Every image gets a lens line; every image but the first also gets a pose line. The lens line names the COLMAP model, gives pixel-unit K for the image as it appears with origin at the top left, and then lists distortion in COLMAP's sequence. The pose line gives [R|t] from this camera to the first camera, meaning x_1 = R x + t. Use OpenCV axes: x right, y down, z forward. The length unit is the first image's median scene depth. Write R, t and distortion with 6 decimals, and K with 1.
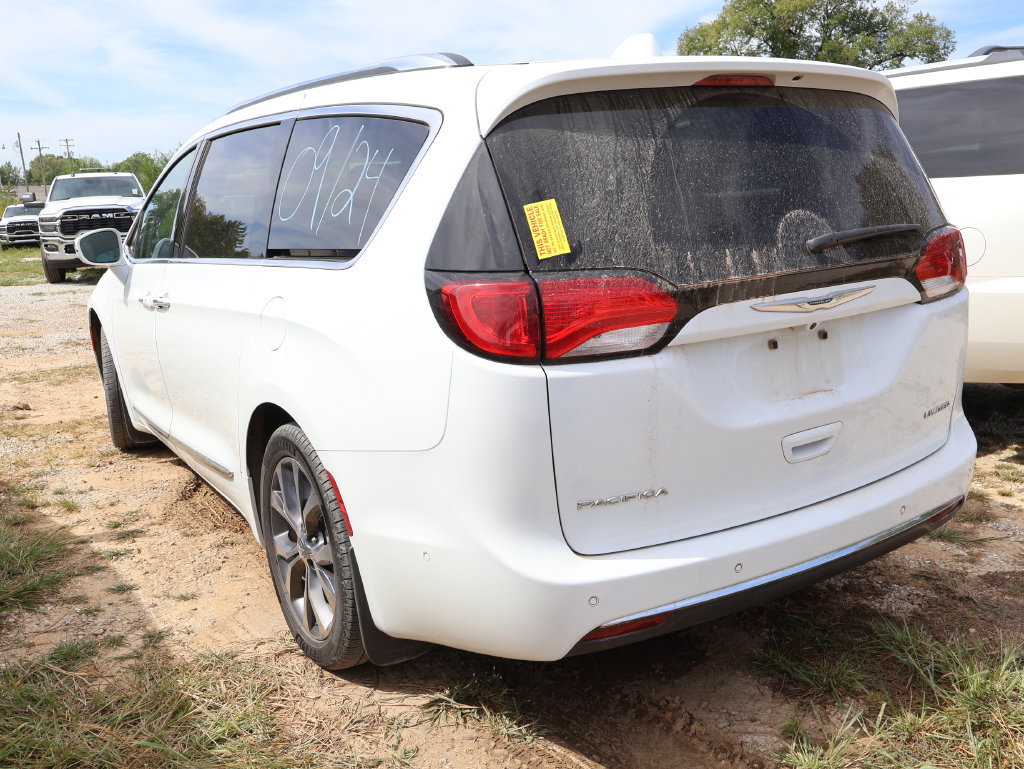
lens RADIAL K [[961.1, 0, 511.7], [0, 961.1, 384.0], [0, 0, 1]] dist [0.004183, -0.005800]
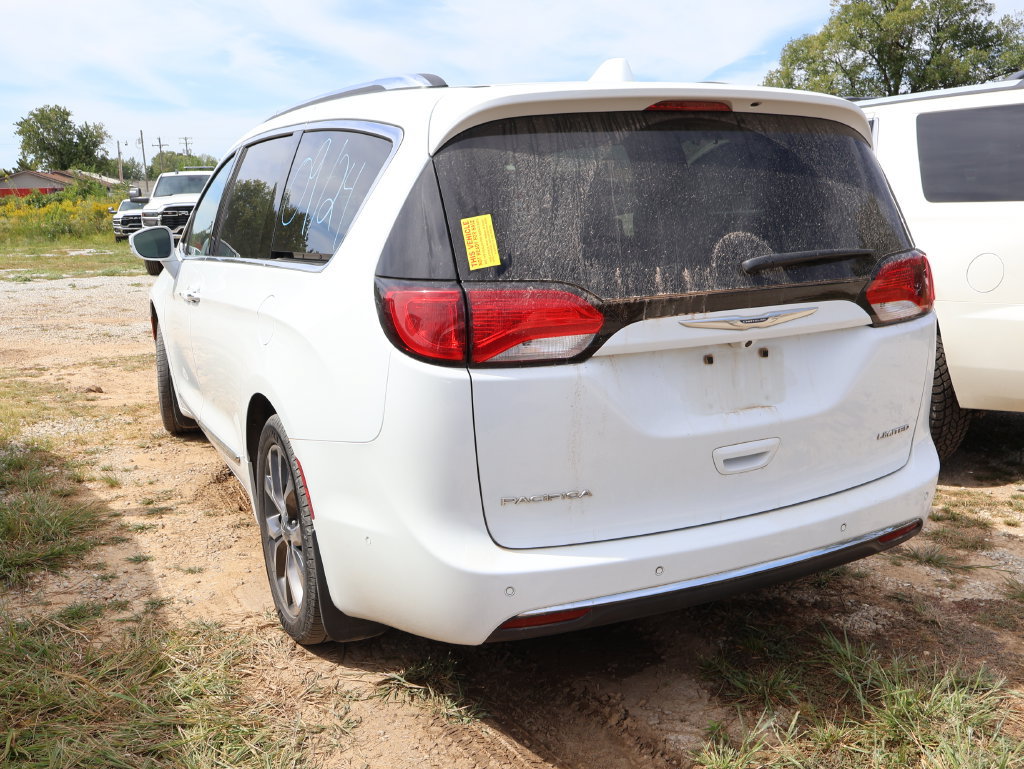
lens RADIAL K [[961.3, 0, 511.9], [0, 961.3, 388.4], [0, 0, 1]] dist [0.002144, -0.001307]
pose [[0.994102, 0.048136, -0.097180, 0.149649], [-0.048361, 0.998830, 0.000042, 0.000265], [0.097068, 0.004658, 0.995267, -0.053688]]
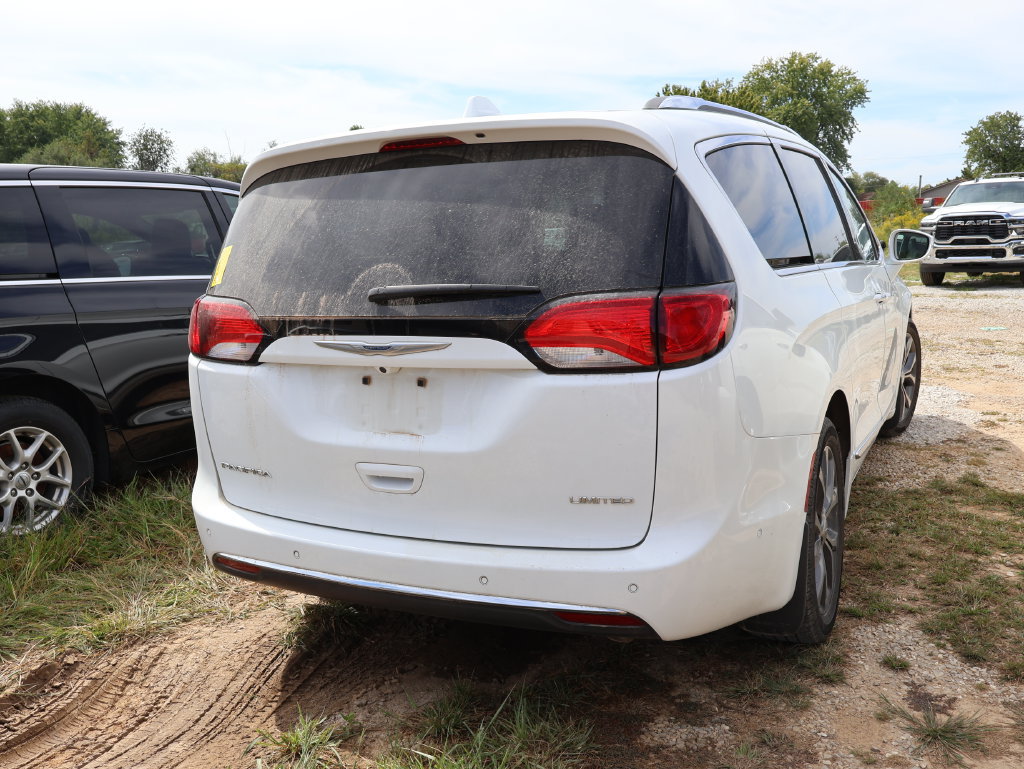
lens RADIAL K [[961.9, 0, 512.6], [0, 961.9, 383.7], [0, 0, 1]] dist [0.001758, -0.003091]
pose [[0.523547, 0.164748, -0.835917, 1.203668], [-0.163288, 0.982341, 0.091337, -0.155076], [0.836203, 0.088676, 0.541203, 0.491238]]
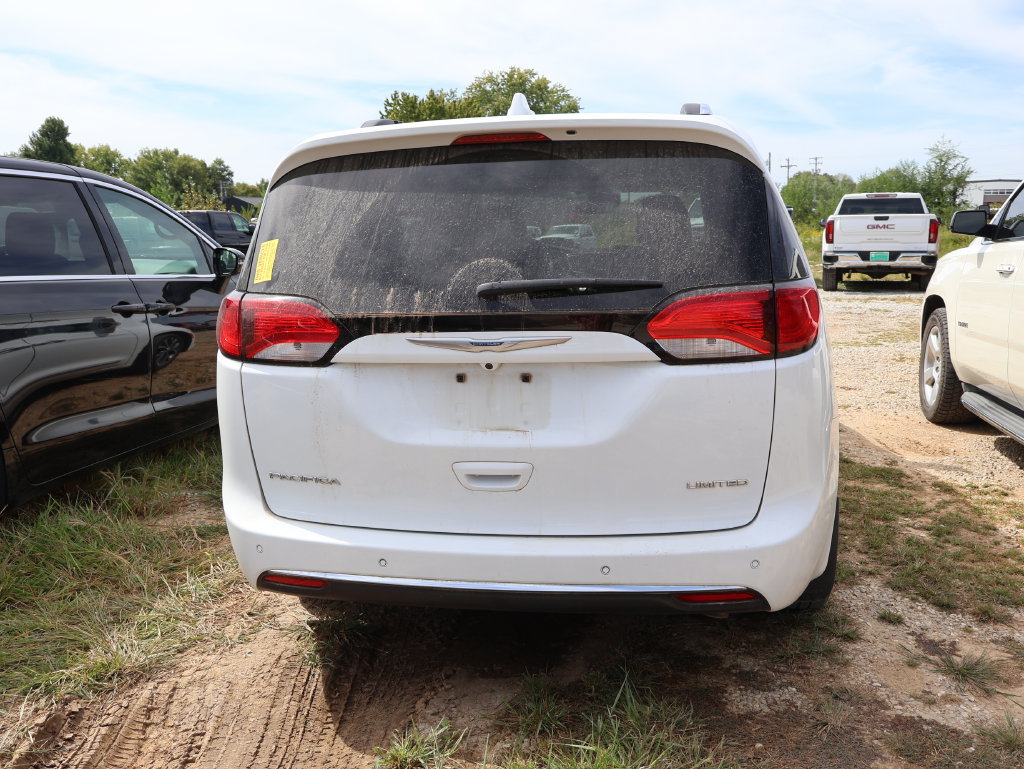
lens RADIAL K [[961.3, 0, 511.9], [0, 961.3, 388.4], [0, 0, 1]] dist [0.002144, -0.001307]
pose [[0.741482, 0.143535, -0.655441, 0.958521], [-0.151263, 0.987463, 0.045125, -0.081074], [0.653701, 0.065684, 0.753897, 0.191401]]
